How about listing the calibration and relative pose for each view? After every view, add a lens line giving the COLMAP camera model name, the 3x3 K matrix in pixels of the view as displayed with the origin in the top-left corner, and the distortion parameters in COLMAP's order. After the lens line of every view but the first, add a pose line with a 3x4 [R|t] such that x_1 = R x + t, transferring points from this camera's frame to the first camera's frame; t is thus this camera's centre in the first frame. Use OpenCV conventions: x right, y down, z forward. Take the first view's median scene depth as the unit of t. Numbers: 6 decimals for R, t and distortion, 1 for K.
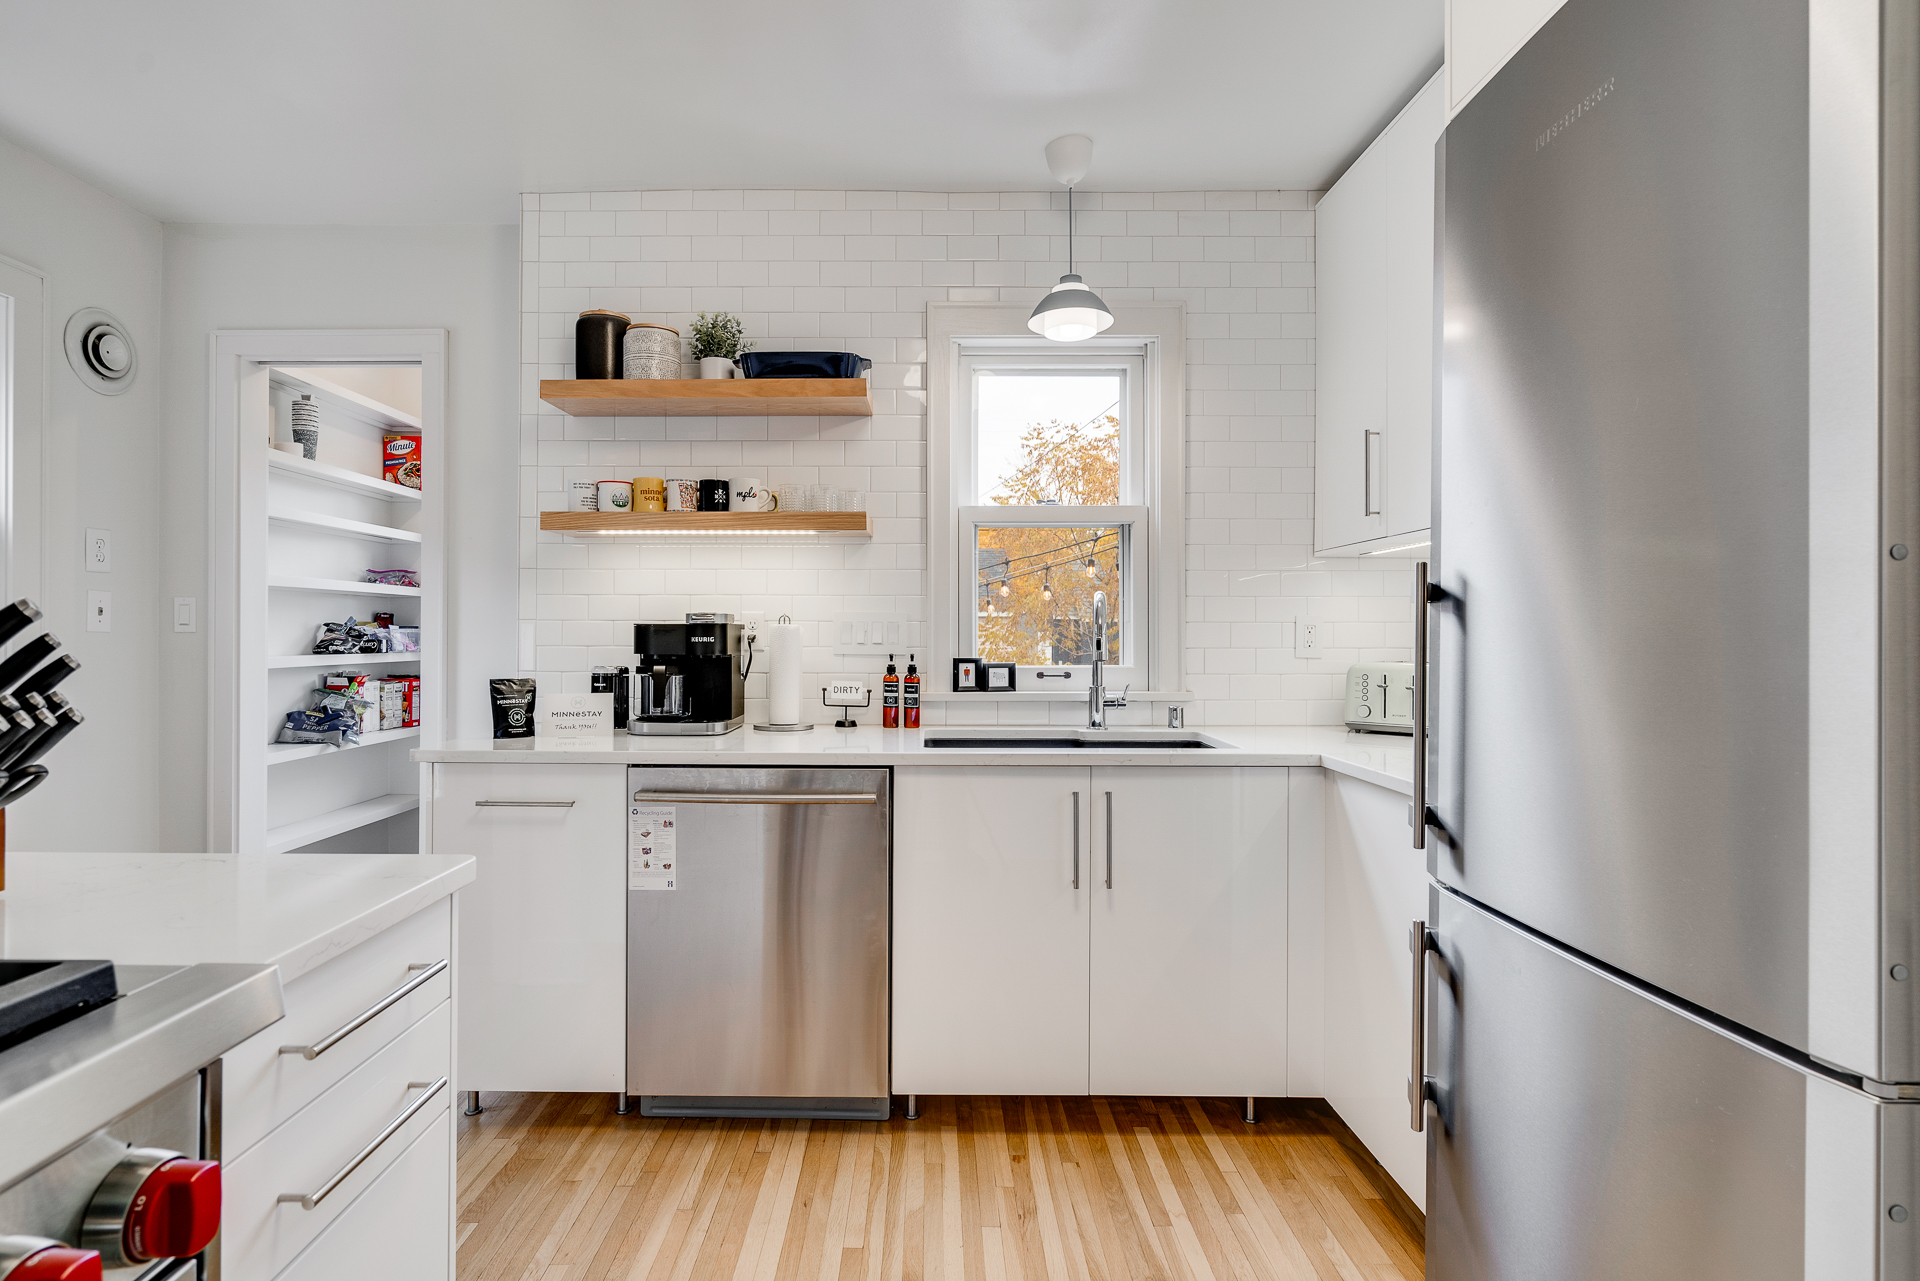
lens RADIAL K [[944.4, 0, 959.1], [0, 944.4, 626.9], [0, 0, 1]] dist [-0.008227, 0.000903]
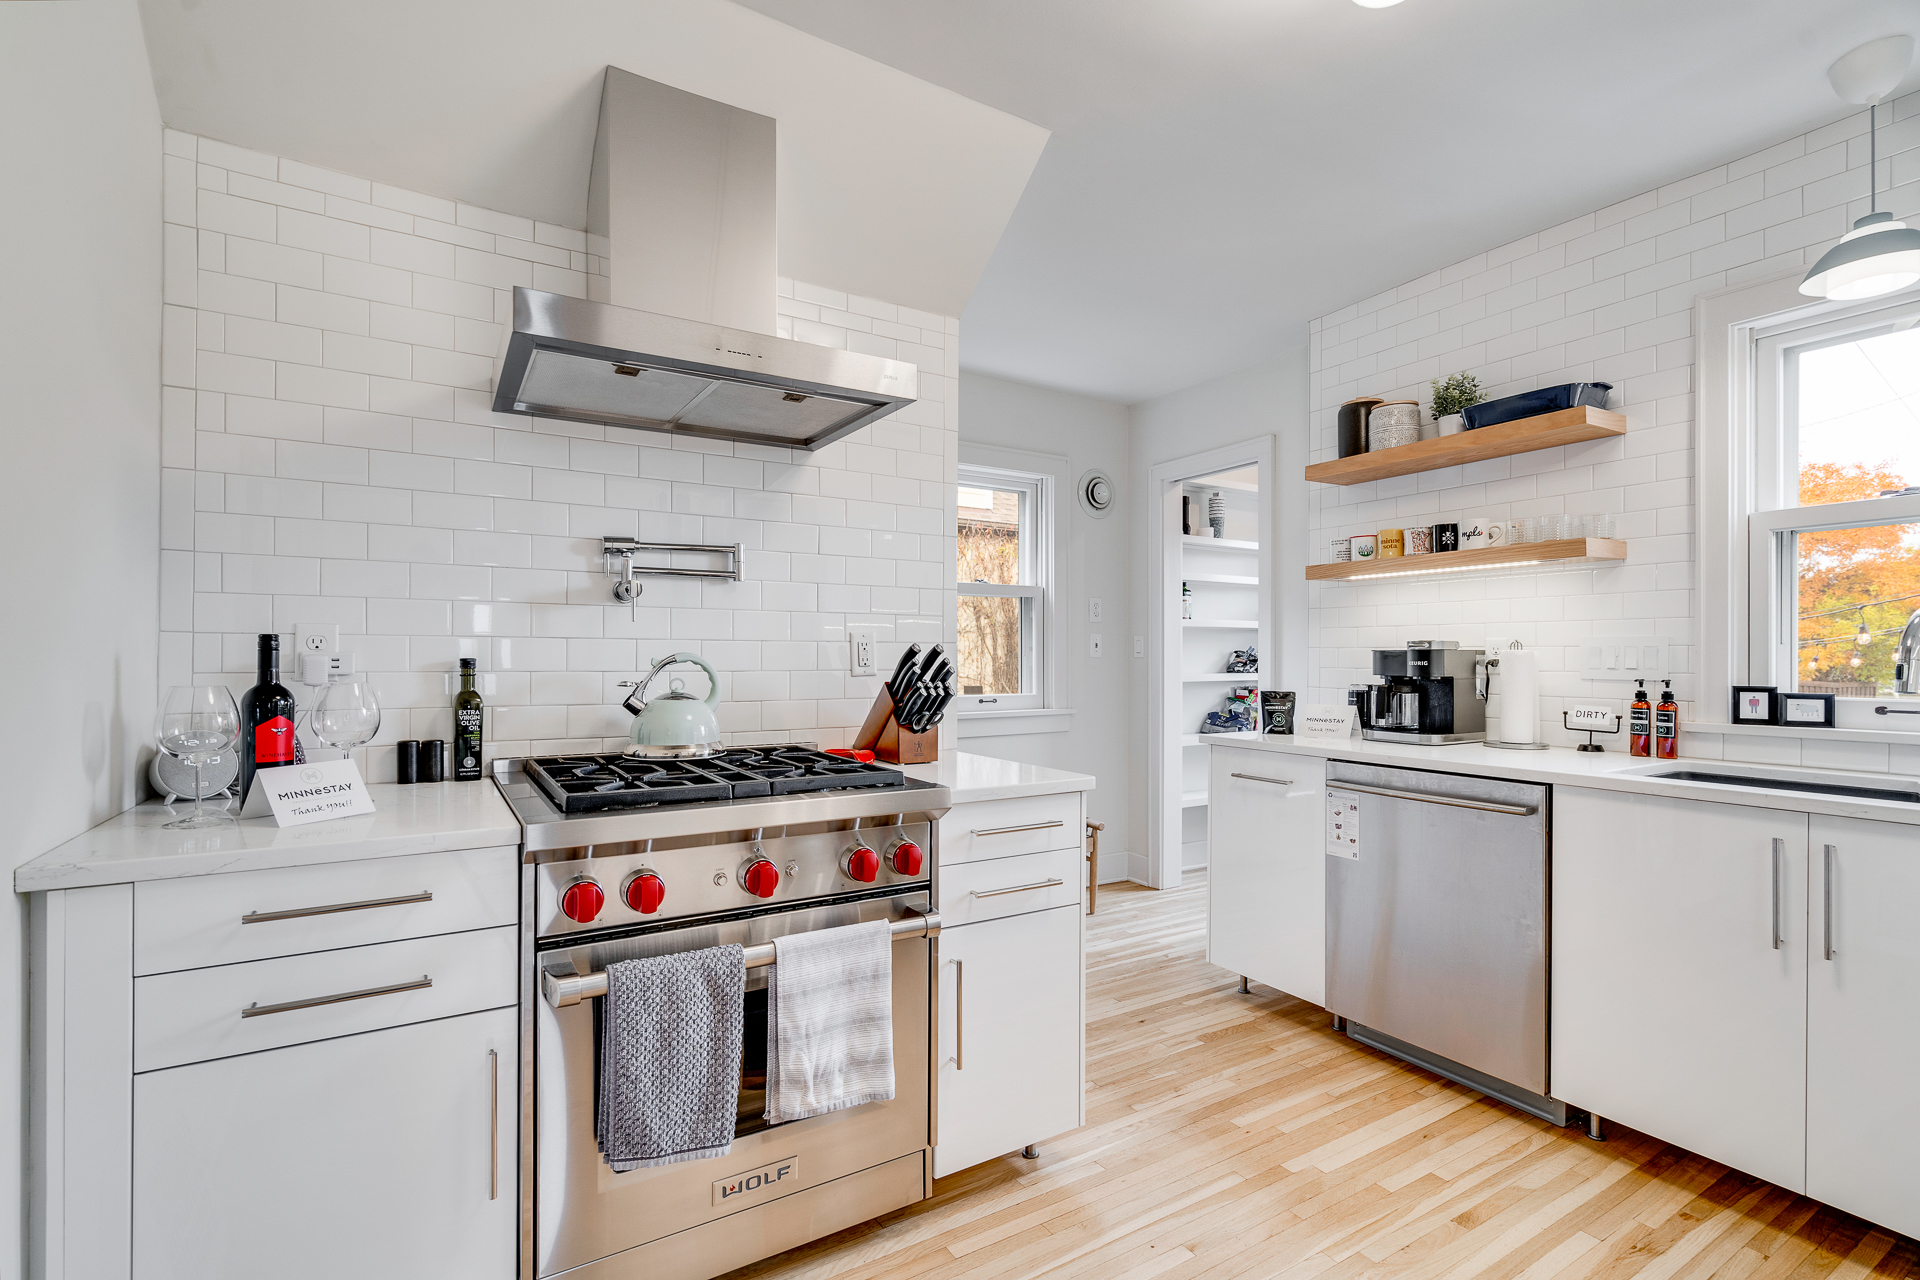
lens RADIAL K [[872.9, 0, 957.1], [0, 872.9, 650.3], [0, 0, 1]] dist [-0.001512, 0.000339]
pose [[0.525654, -0.007623, -0.850665, 0.334017], [0.006257, 0.999967, -0.005095, -0.000946], [0.850676, -0.002645, 0.525684, -0.060534]]
